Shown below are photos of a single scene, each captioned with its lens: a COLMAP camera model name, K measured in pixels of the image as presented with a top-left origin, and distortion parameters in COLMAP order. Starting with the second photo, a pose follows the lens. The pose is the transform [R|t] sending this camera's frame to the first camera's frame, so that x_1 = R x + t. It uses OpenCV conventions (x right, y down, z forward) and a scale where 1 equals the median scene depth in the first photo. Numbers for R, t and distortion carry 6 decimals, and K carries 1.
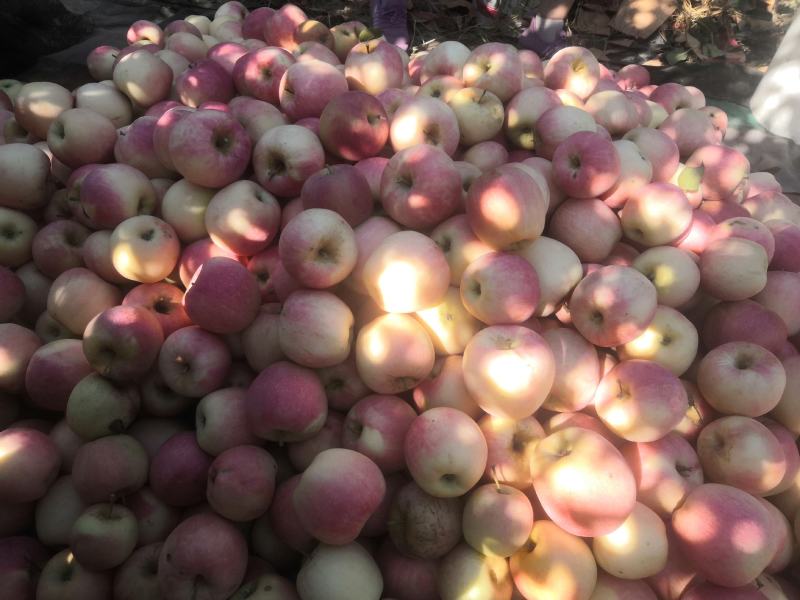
lens RADIAL K [[621.6, 0, 400.0], [0, 621.6, 300.0], [0, 0, 1]] dist [-0.068975, 0.085752]
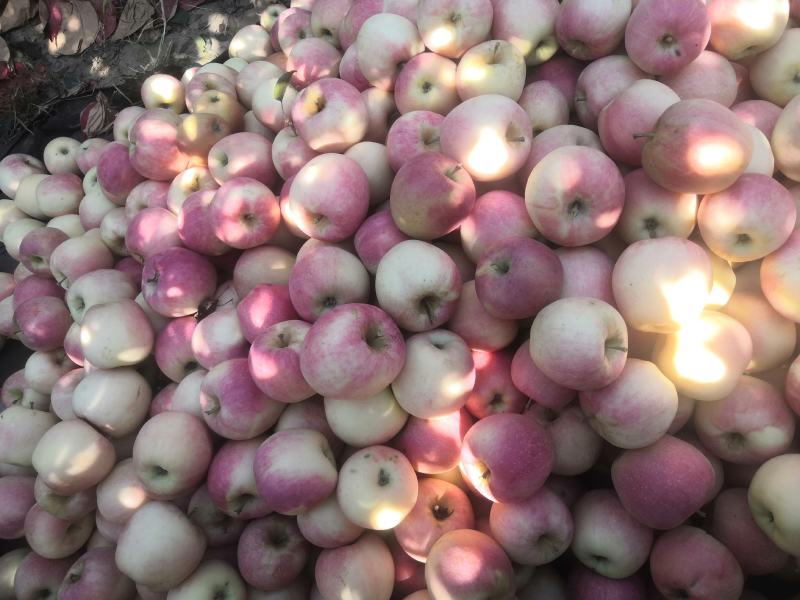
lens RADIAL K [[621.6, 0, 400.0], [0, 621.6, 300.0], [0, 0, 1]] dist [-0.068975, 0.085752]
pose [[0.665792, -0.742645, 0.072104, -0.260985], [0.714436, 0.662390, 0.225432, -0.403475], [-0.215177, -0.098577, 0.971587, 0.209446]]
